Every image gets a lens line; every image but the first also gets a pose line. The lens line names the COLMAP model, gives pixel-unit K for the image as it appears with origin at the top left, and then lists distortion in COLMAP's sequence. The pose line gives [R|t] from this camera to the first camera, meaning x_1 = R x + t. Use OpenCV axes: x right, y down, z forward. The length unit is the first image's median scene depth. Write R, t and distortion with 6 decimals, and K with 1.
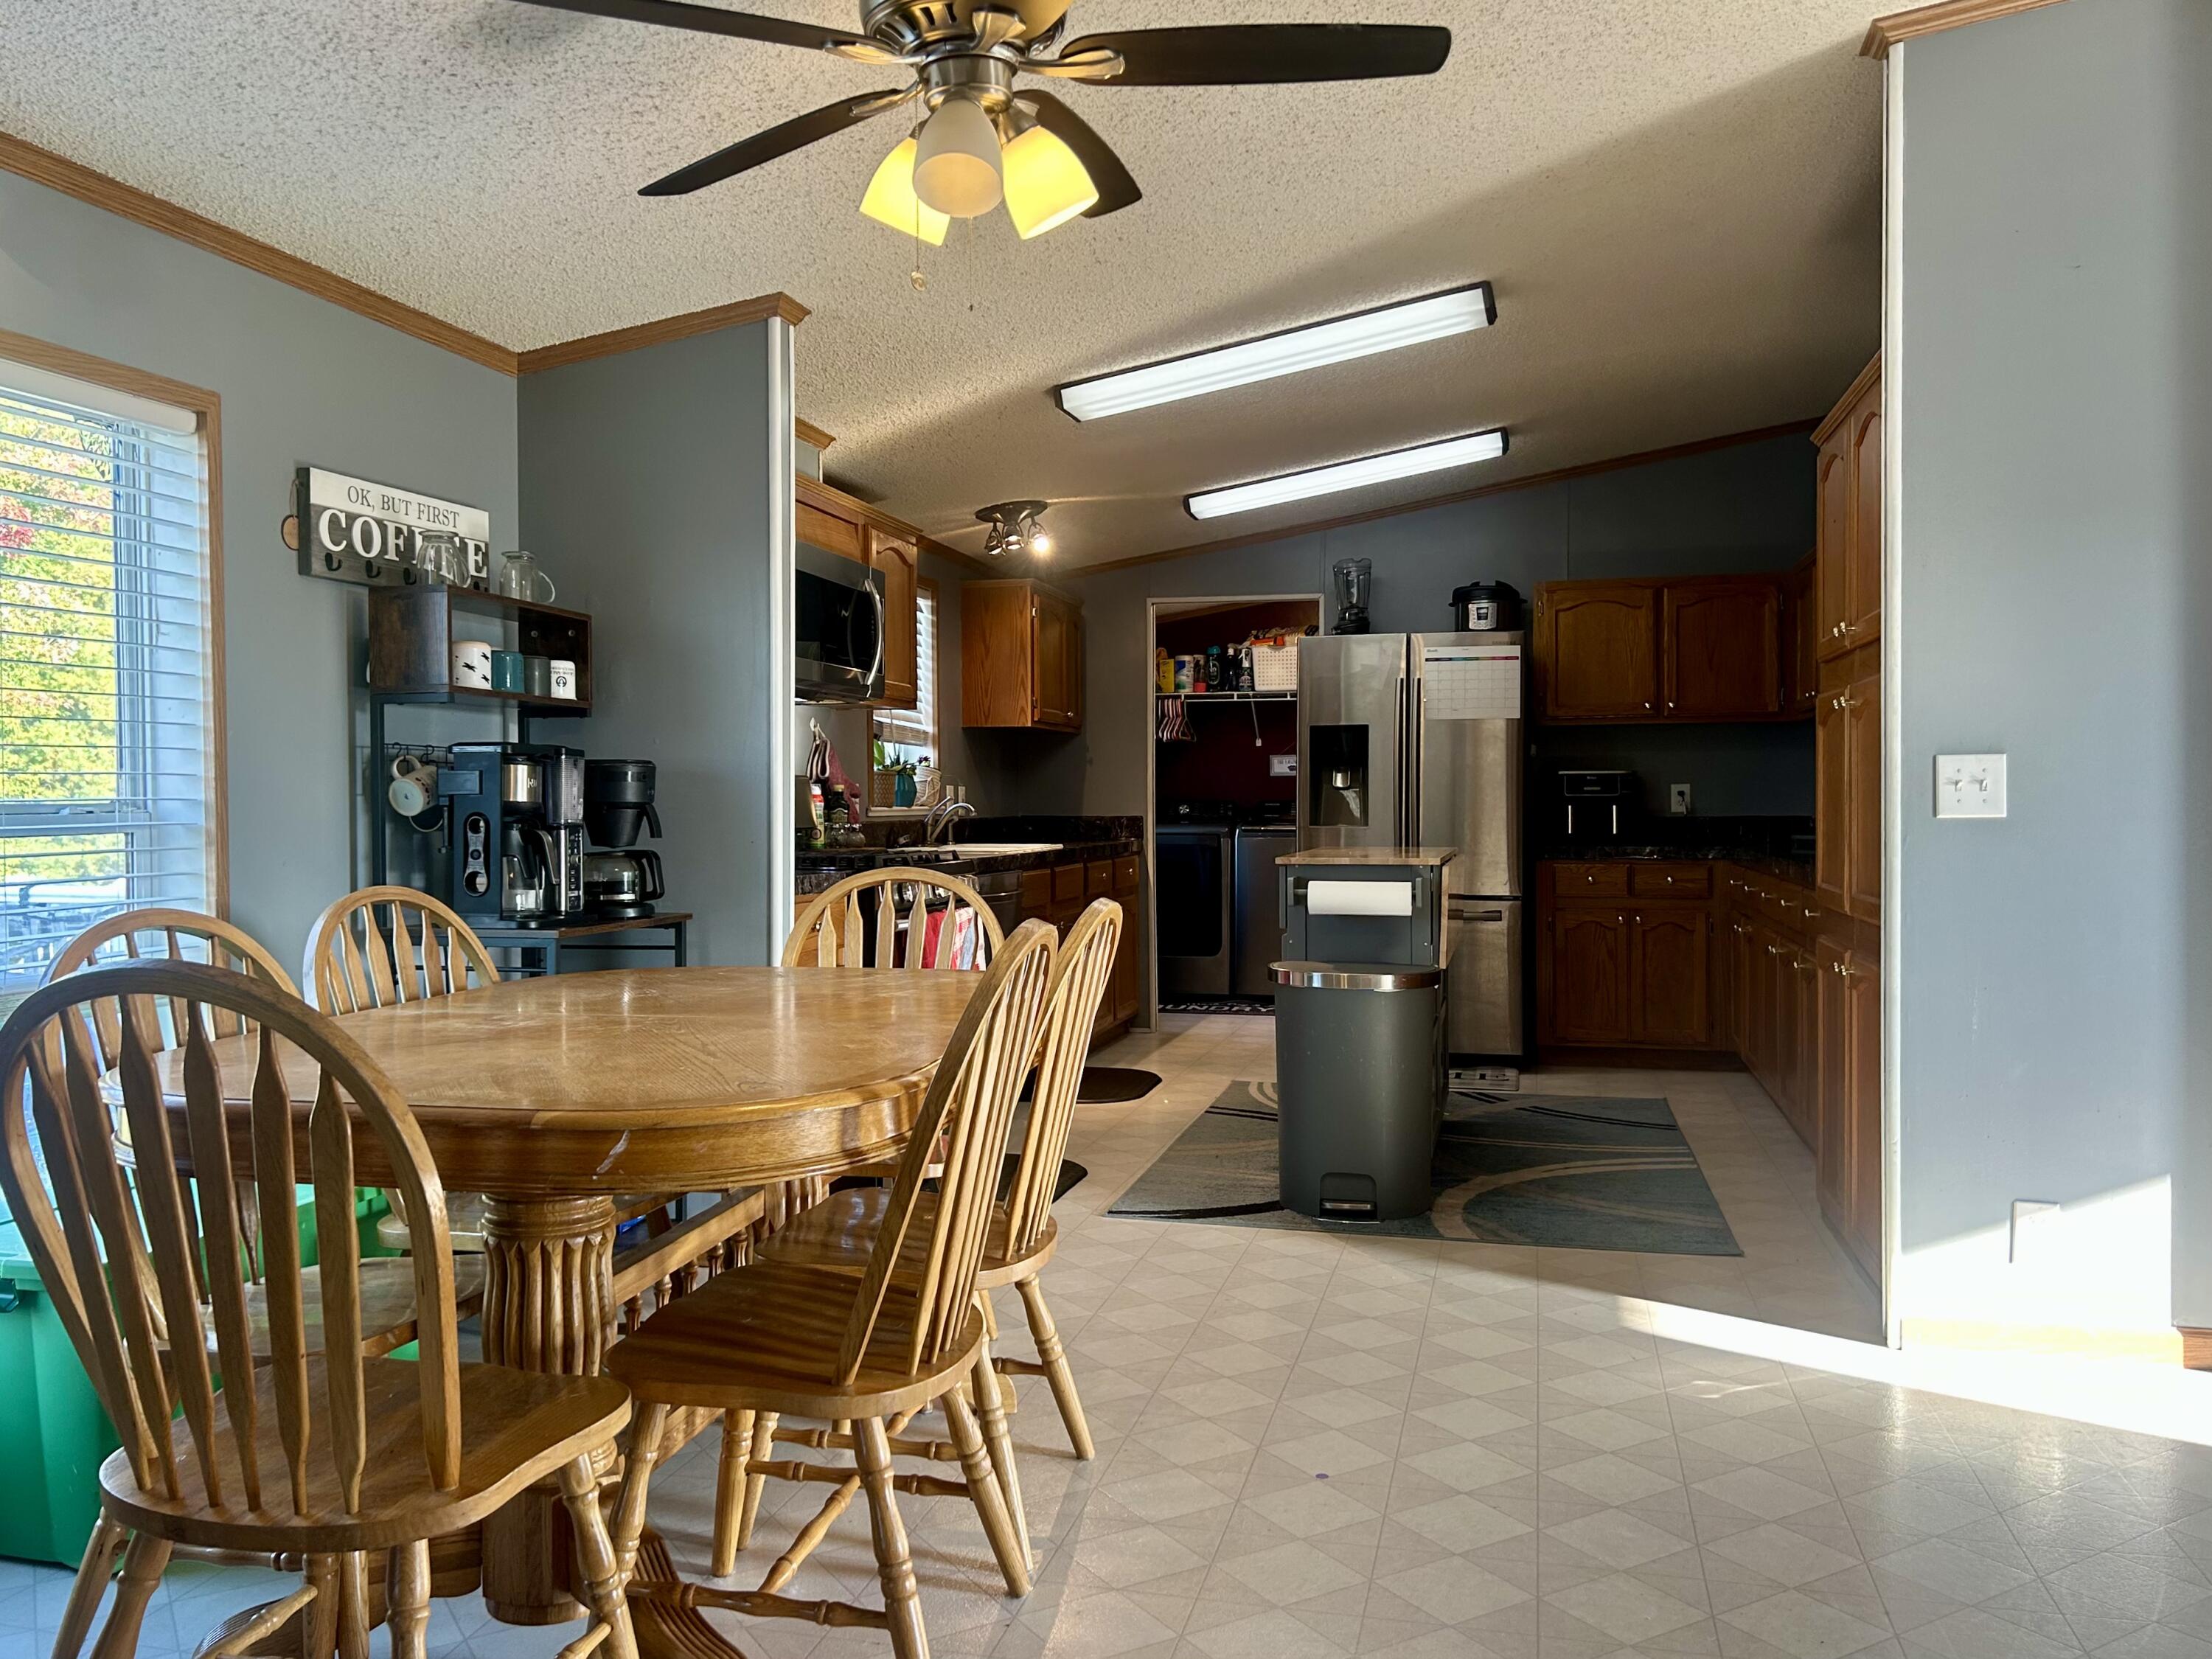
lens RADIAL K [[1660.9, 0, 1106.0], [0, 1660.9, 829.5], [0, 0, 1]] dist [0.073603, -0.085418]
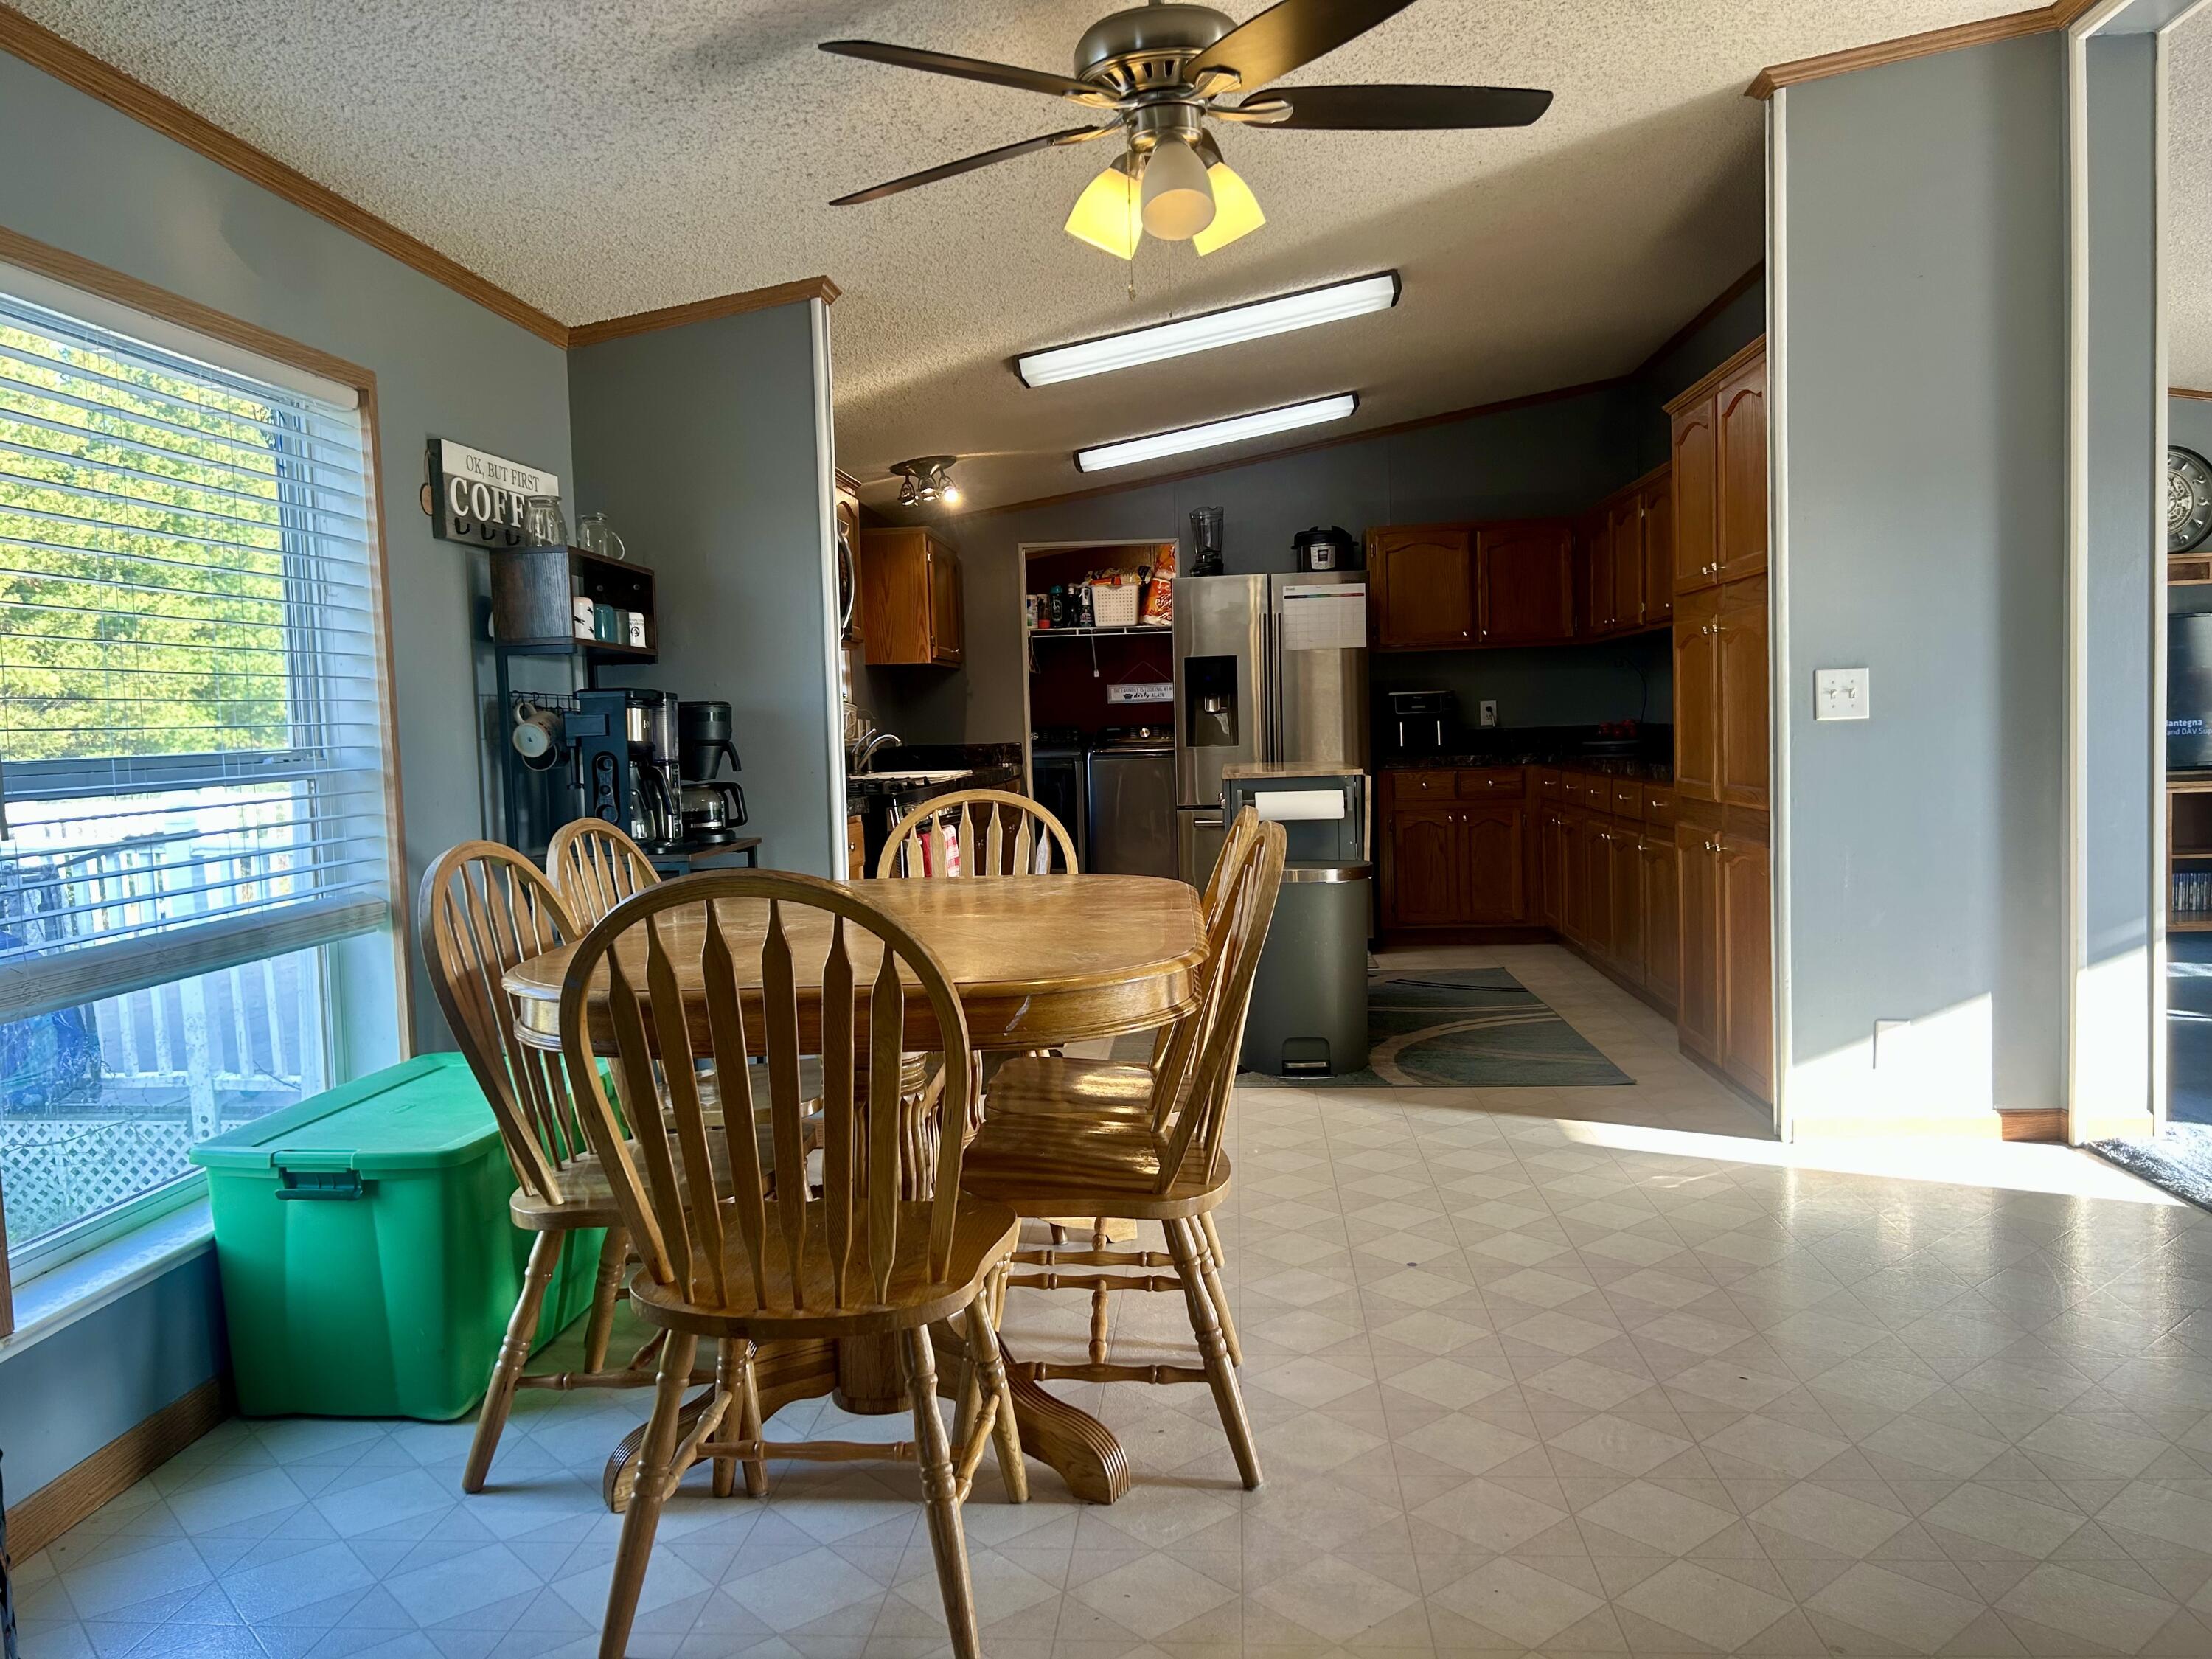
lens RADIAL K [[1550.0, 0, 1097.7], [0, 1550.0, 822.3], [0, 0, 1]] dist [0.089613, -0.126958]
pose [[0.988262, -0.036839, 0.148259, -0.186953], [0.030406, 0.998505, 0.045424, -0.000658], [-0.149711, -0.040383, 0.987905, -0.068573]]
